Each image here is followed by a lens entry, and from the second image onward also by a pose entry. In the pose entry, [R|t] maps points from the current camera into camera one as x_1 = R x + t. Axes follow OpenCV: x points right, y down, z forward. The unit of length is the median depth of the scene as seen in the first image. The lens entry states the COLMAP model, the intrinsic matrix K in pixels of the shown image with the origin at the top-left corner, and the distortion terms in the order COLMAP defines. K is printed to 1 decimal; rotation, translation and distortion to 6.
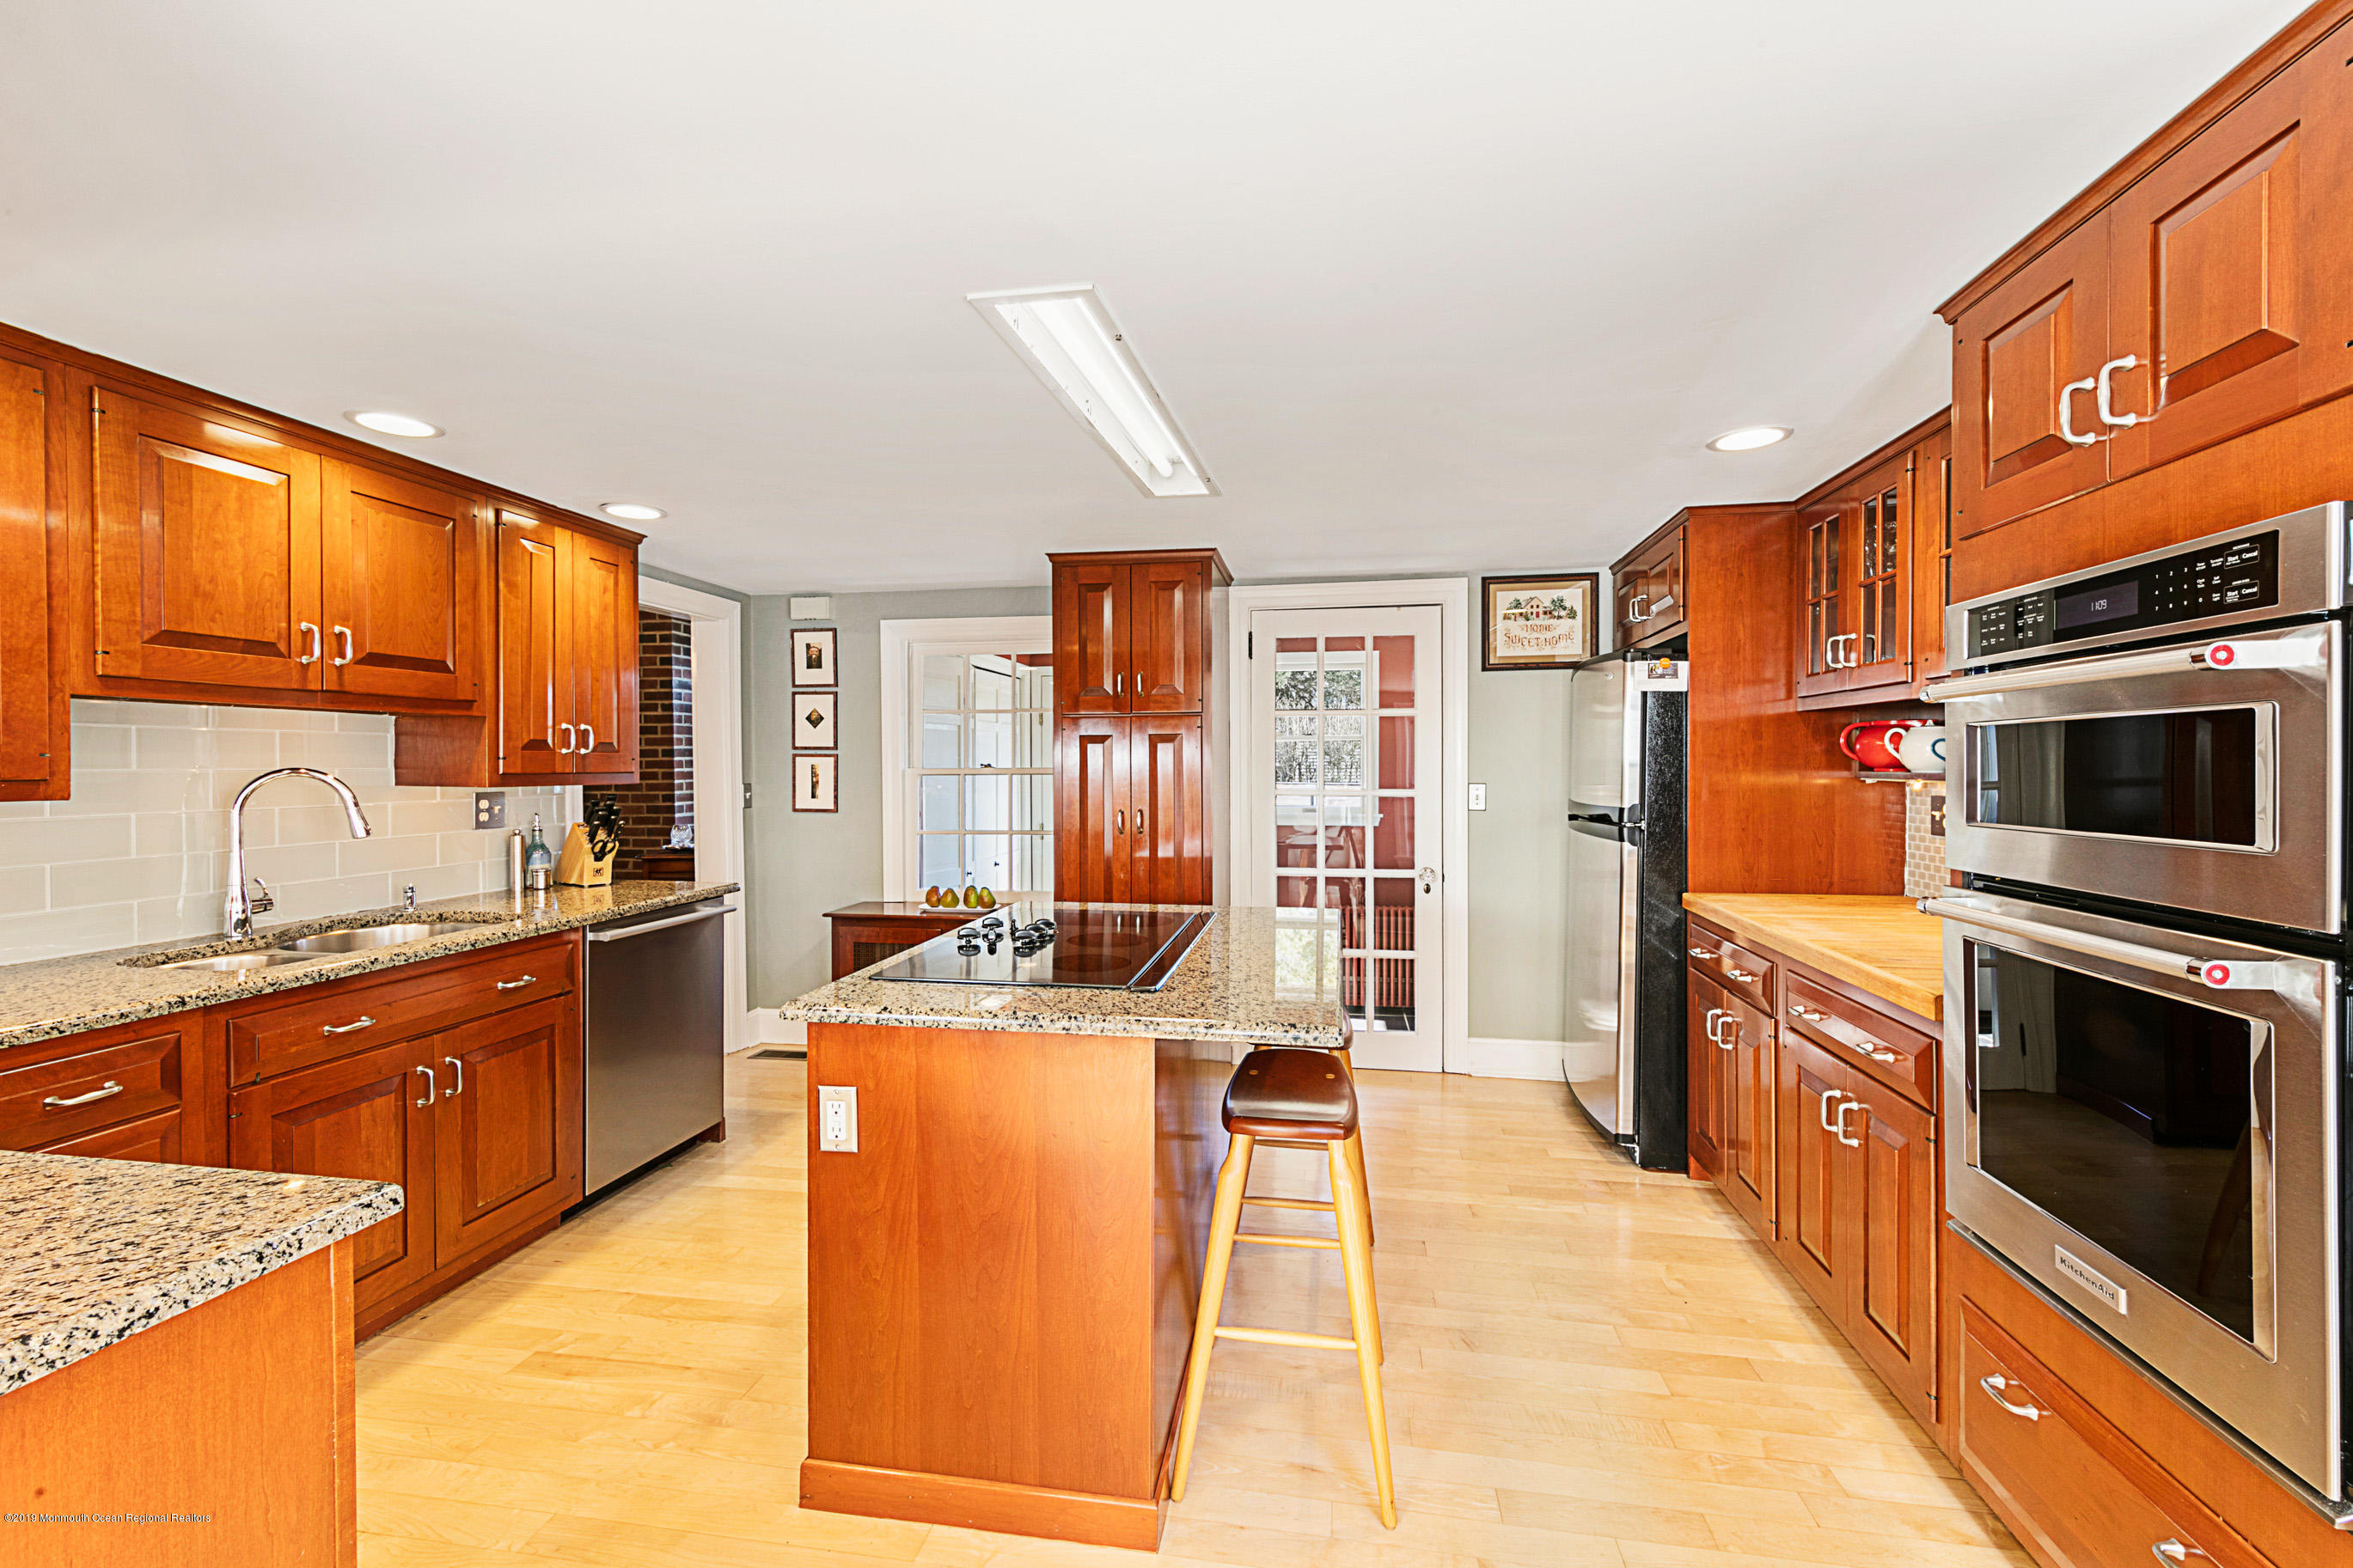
lens RADIAL K [[972.6, 0, 1182.8], [0, 972.6, 772.7], [0, 0, 1]] dist [0.001060, -0.000262]
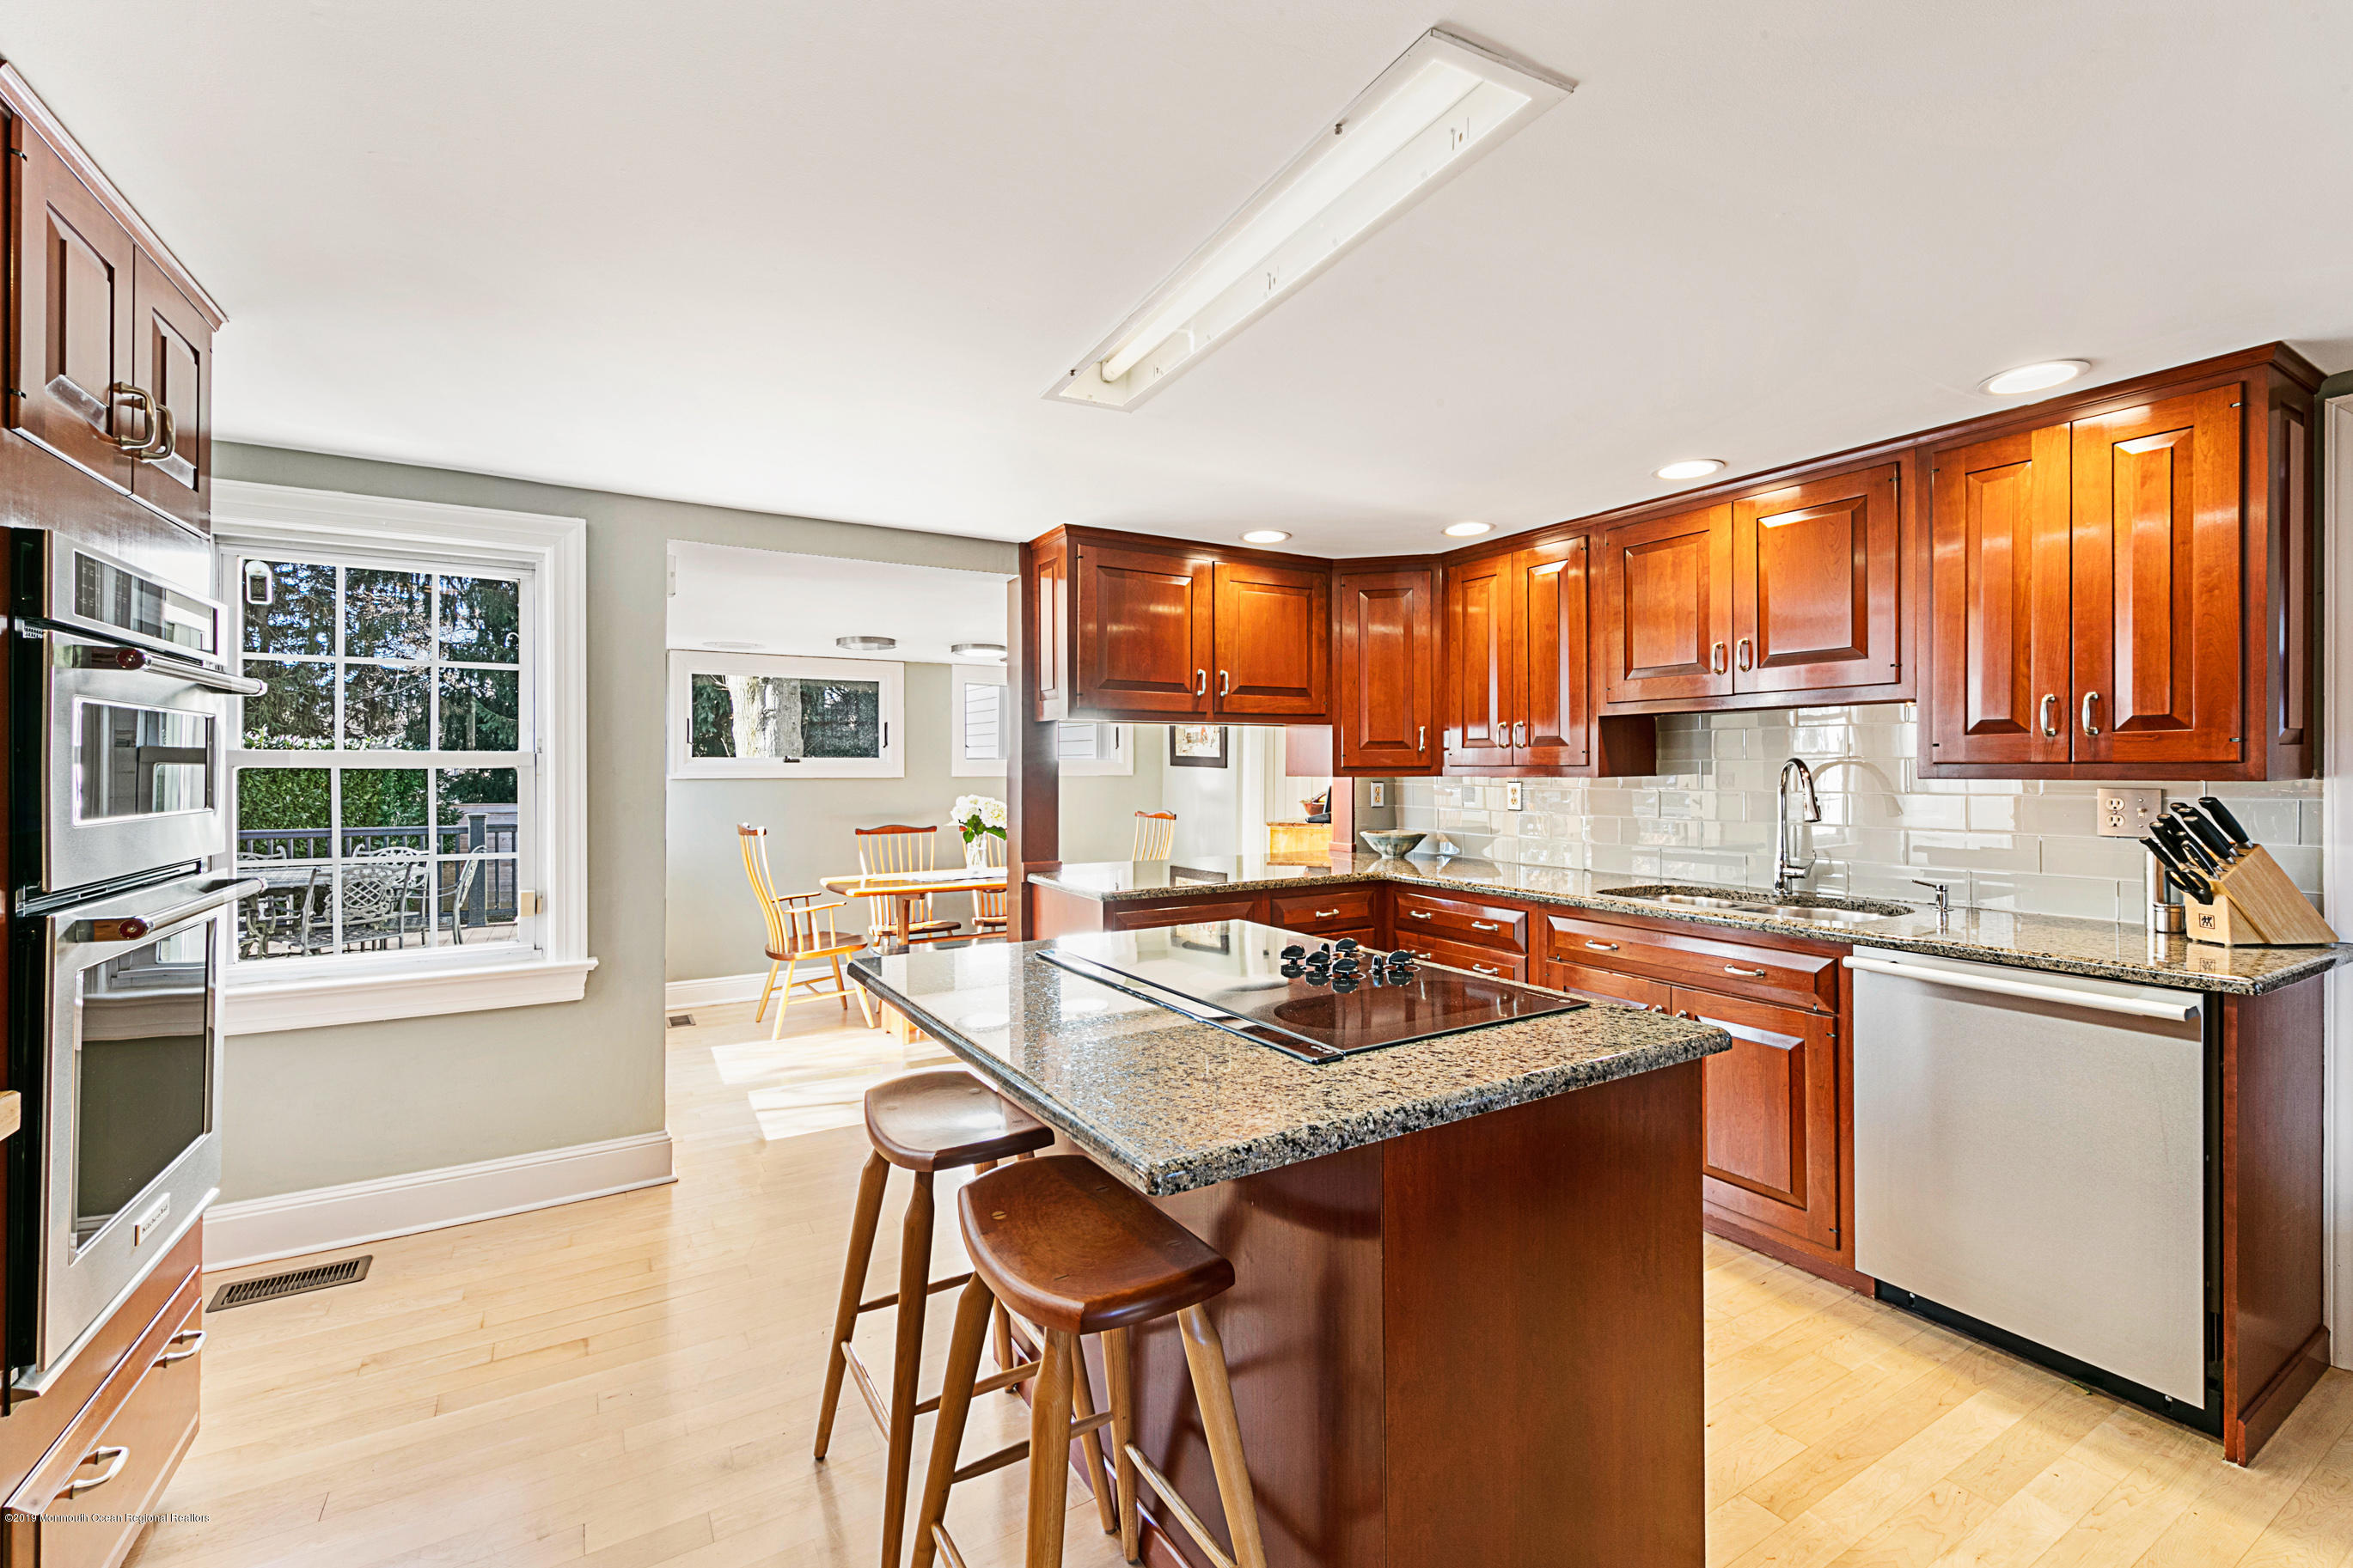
lens RADIAL K [[1008.3, 0, 1185.7], [0, 1008.3, 777.4], [0, 0, 1]] dist [0.003579, 0.000001]
pose [[-0.768010, 0.009341, -0.640370, 0.332582], [-0.000050, 0.999893, 0.014645, 0.000582], [0.640438, 0.011279, -0.767927, 1.138598]]
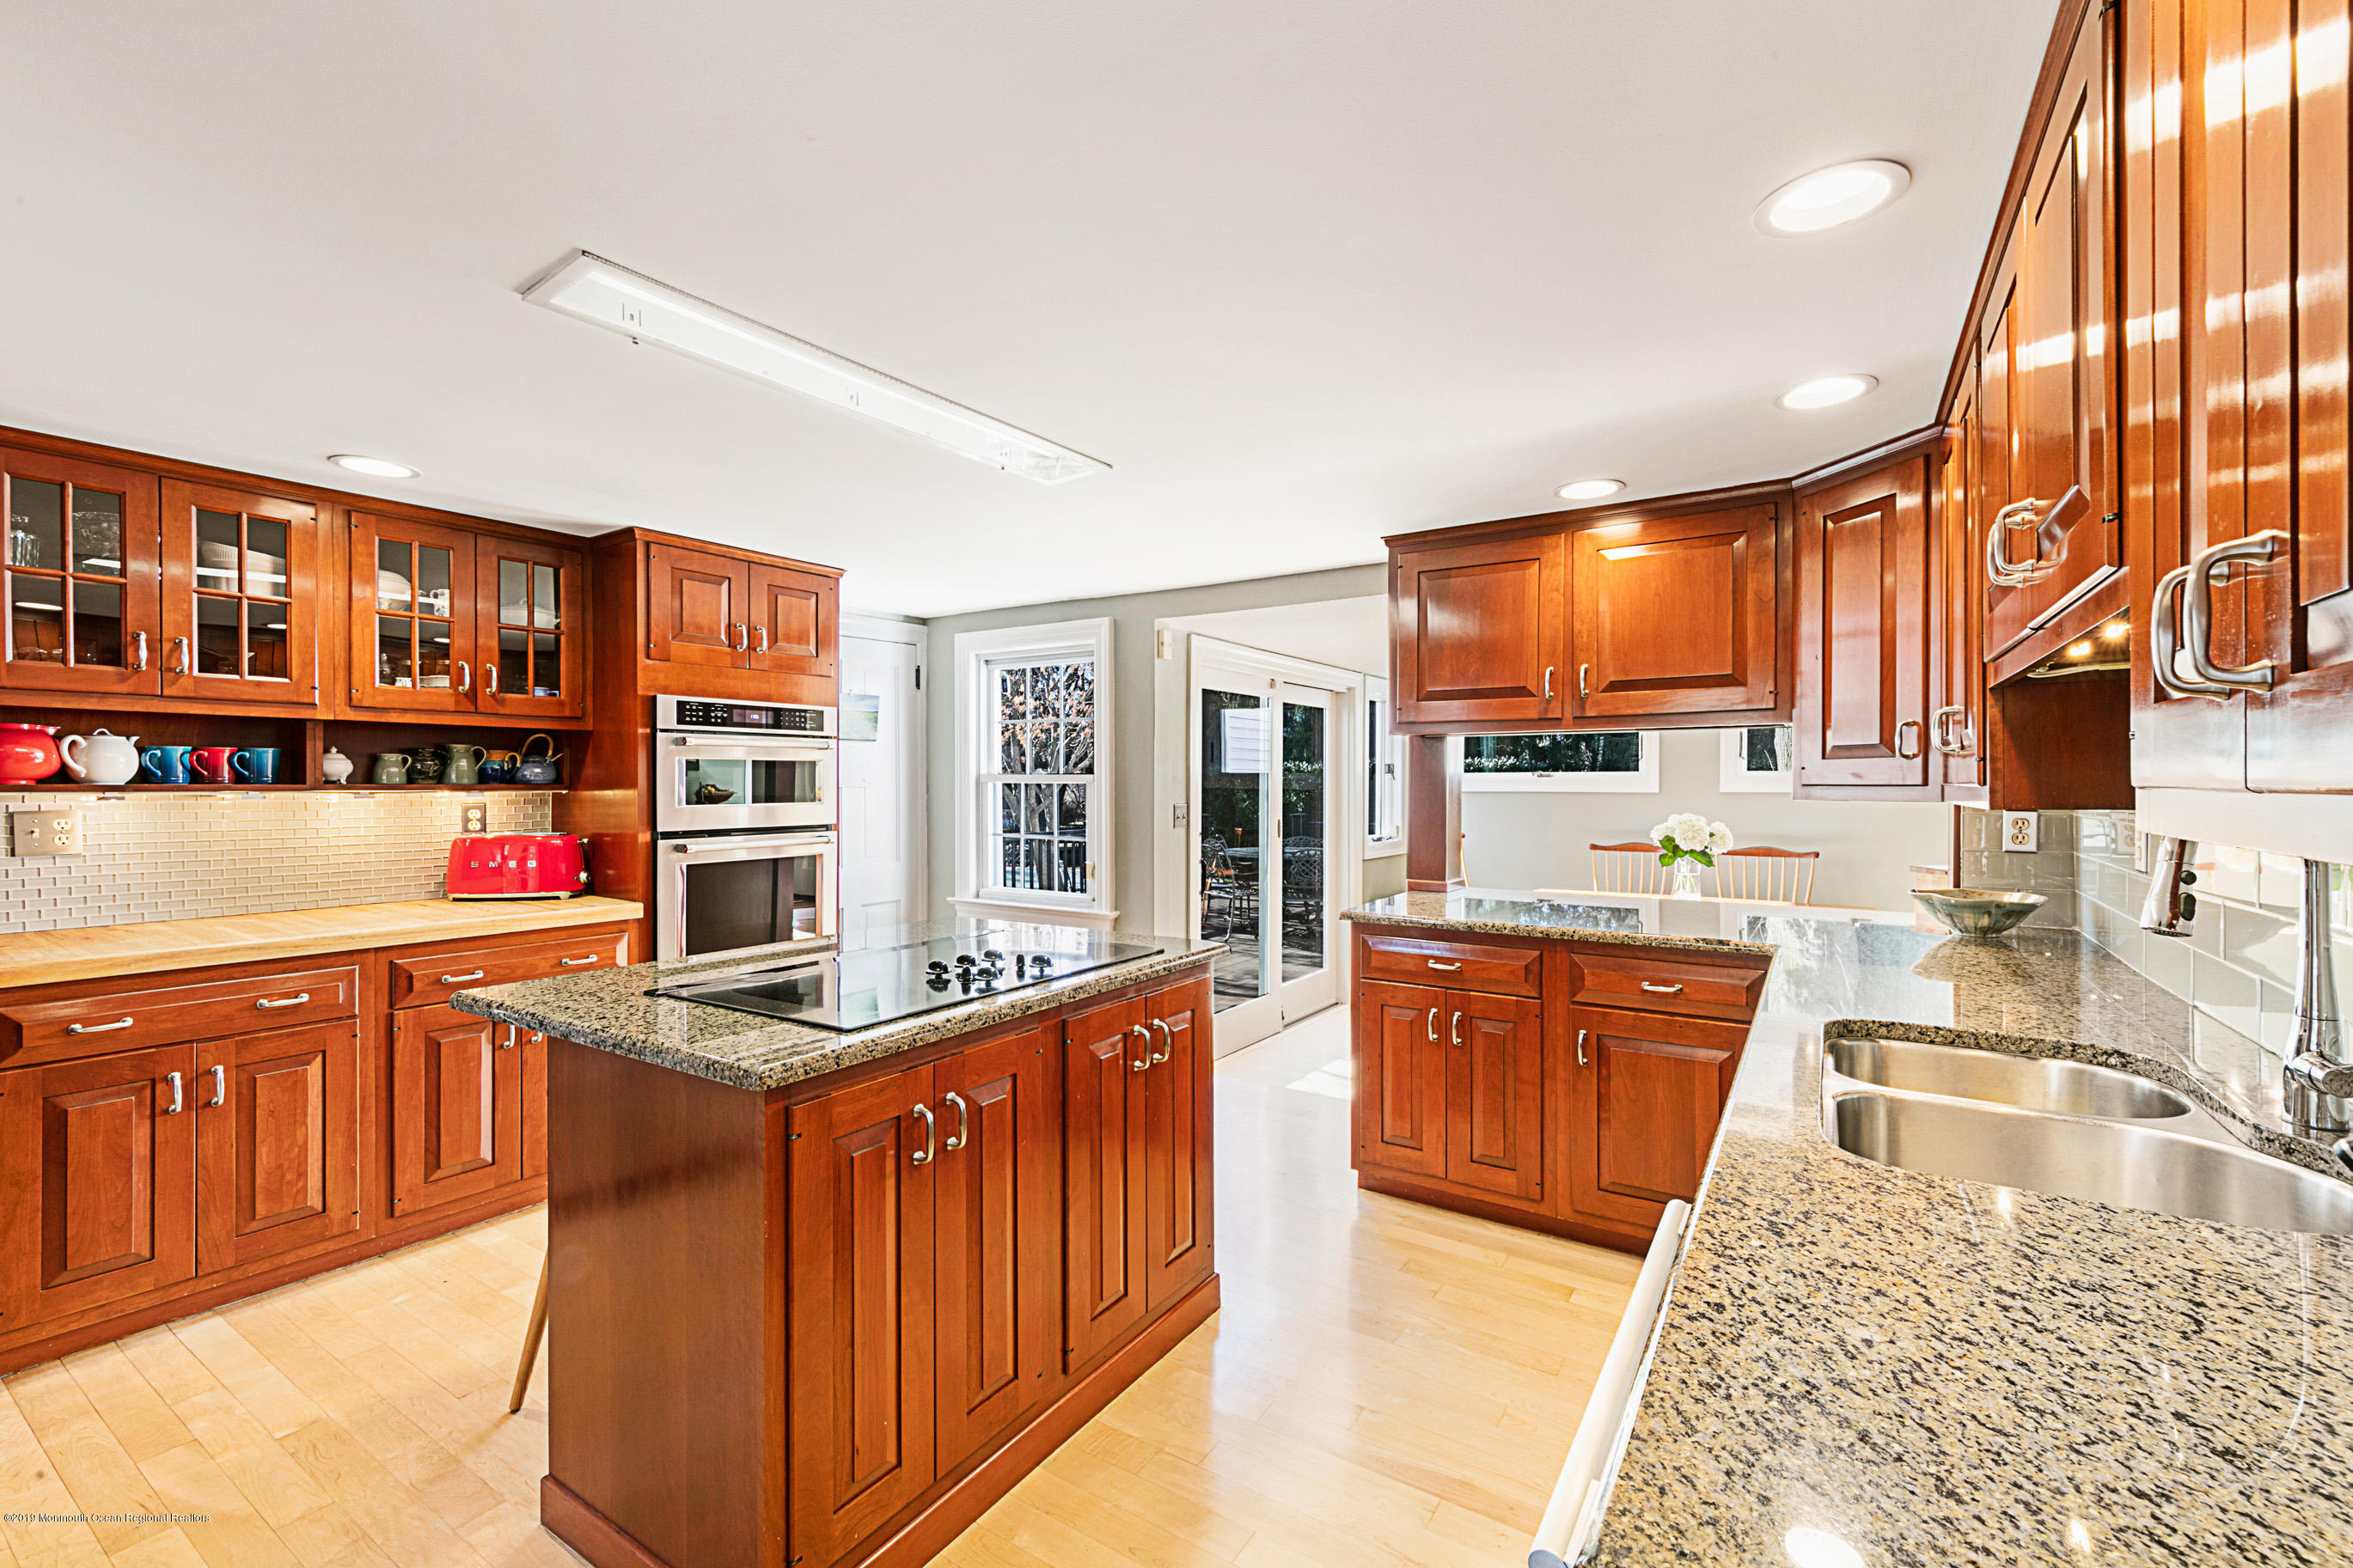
lens RADIAL K [[980.9, 0, 1189.7], [0, 980.9, 783.4], [0, 0, 1]] dist [0.000906, -0.000261]
pose [[-0.915232, 0.000395, 0.402926, -0.505972], [0.003540, 0.999969, 0.007060, -0.003370], [-0.402911, 0.007888, -0.915205, 1.258382]]
